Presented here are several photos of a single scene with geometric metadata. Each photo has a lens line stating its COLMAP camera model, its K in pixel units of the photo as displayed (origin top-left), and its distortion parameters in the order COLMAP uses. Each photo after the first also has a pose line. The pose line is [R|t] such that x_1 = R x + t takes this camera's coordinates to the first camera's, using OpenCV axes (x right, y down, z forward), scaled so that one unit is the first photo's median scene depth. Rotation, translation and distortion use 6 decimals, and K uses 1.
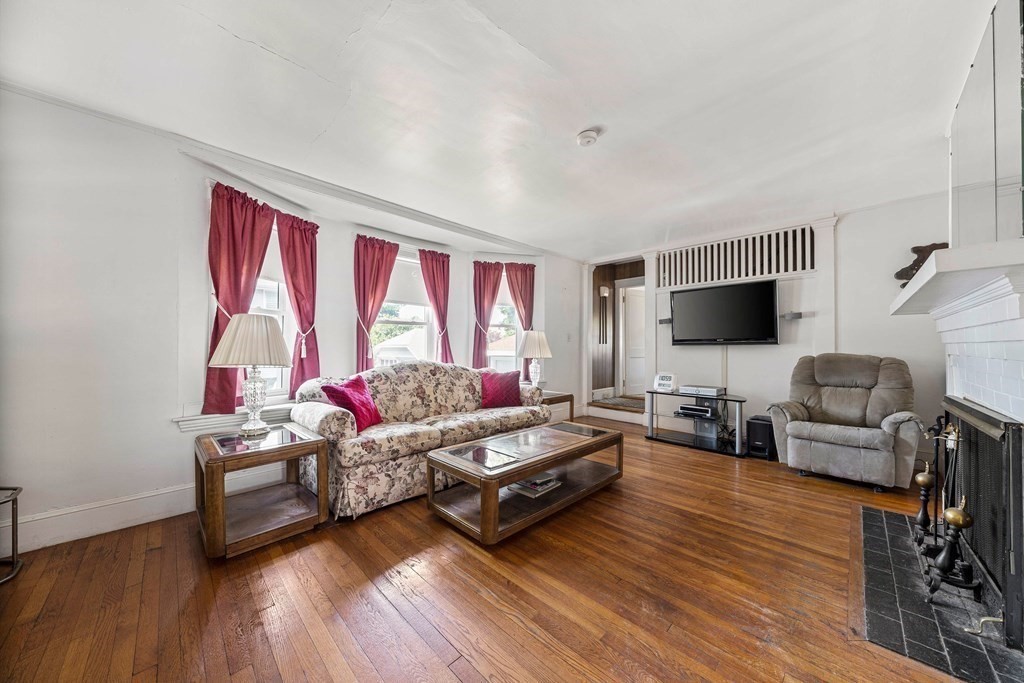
lens RADIAL K [[348.6, 0, 511.3], [0, 348.6, 346.7], [0, 0, 1]] dist [-0.001949, -0.000102]
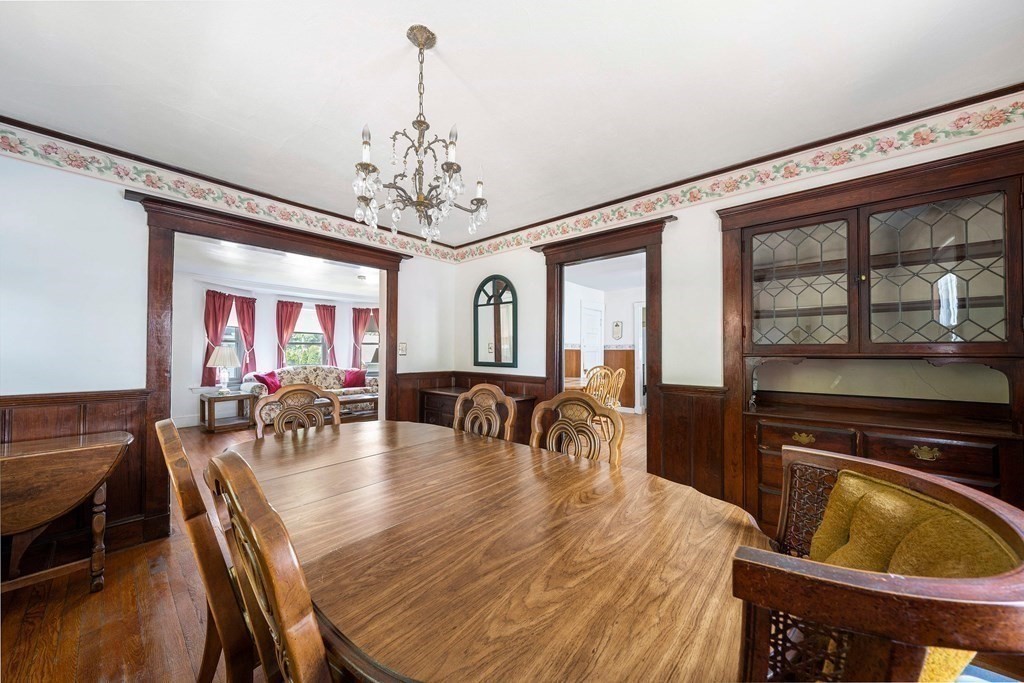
lens RADIAL K [[348.6, 0, 511.3], [0, 348.6, 346.7], [0, 0, 1]] dist [-0.001949, -0.000102]
pose [[0.996869, 0.007274, 0.078742, 0.917842], [-0.007009, 0.999969, -0.003645, -0.076728], [-0.078766, 0.003081, 0.996888, -1.360448]]
